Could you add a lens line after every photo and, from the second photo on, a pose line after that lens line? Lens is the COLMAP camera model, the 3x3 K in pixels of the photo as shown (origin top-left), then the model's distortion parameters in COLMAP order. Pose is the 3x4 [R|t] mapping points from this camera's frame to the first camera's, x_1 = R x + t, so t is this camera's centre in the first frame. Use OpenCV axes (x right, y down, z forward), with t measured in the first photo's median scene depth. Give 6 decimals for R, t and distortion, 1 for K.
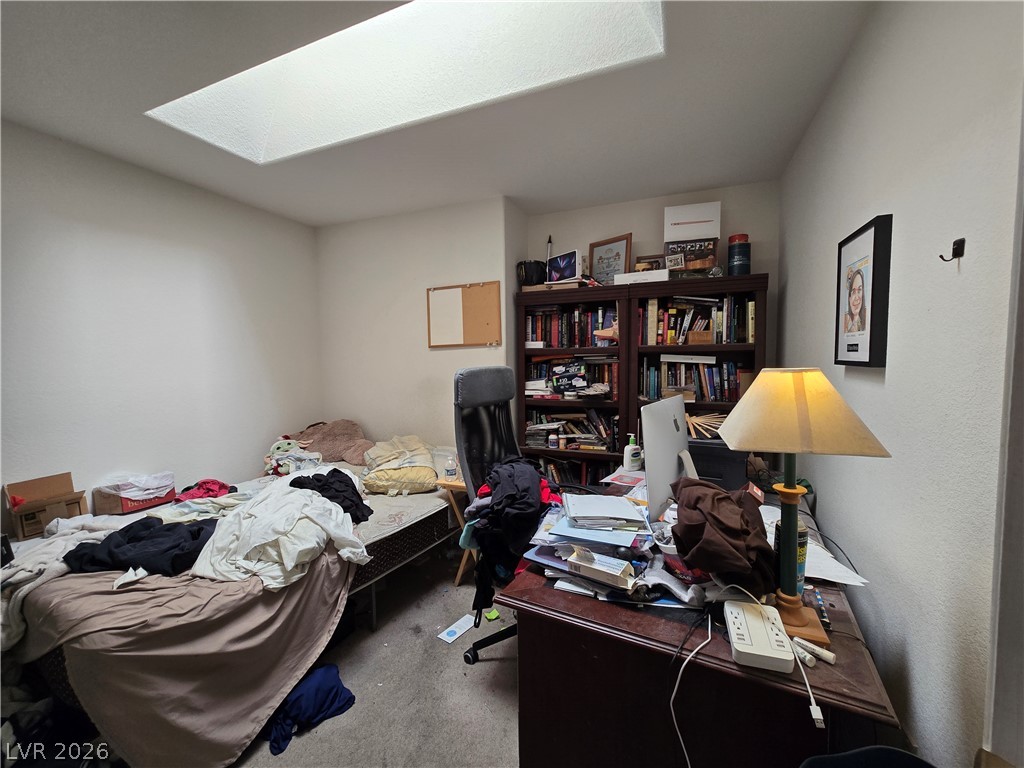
lens RADIAL K [[421.8, 0, 519.7], [0, 421.8, 381.6], [0, 0, 1]] dist [0.003314, -0.000863]
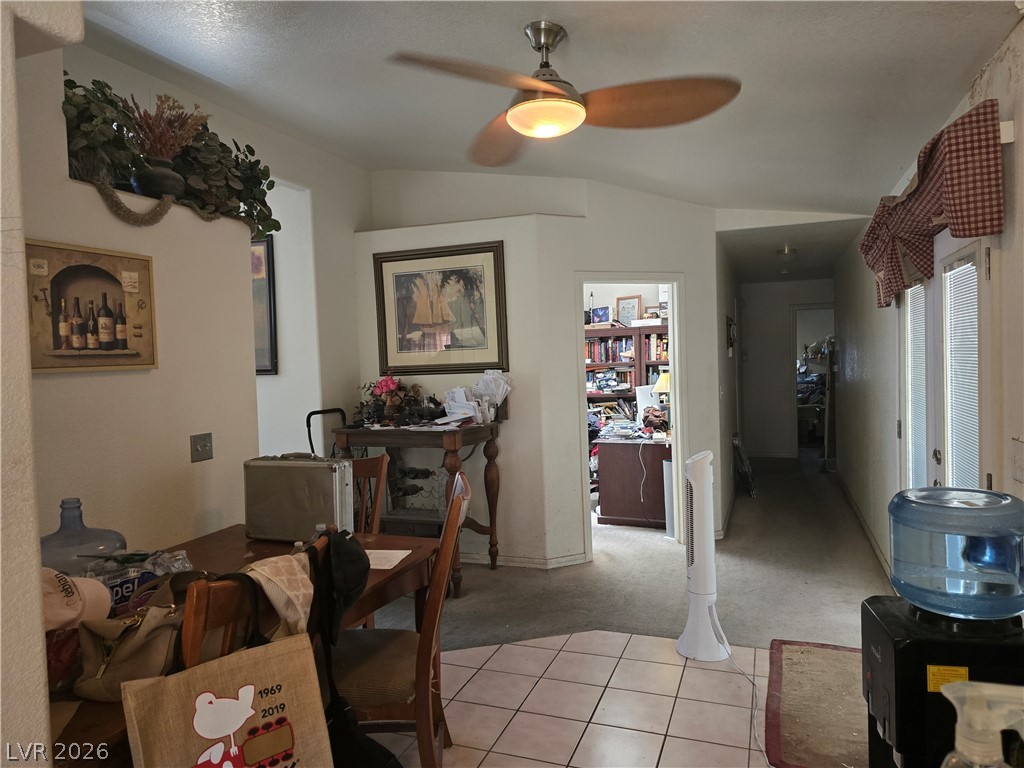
lens RADIAL K [[686.1, 0, 507.5], [0, 686.1, 385.3], [0, 0, 1]] dist [0.042885, -0.018113]
pose [[0.999739, -0.022394, 0.004522, -0.296515], [0.022468, 0.999603, -0.017021, 0.049118], [-0.004139, 0.017118, 0.999845, -1.774448]]
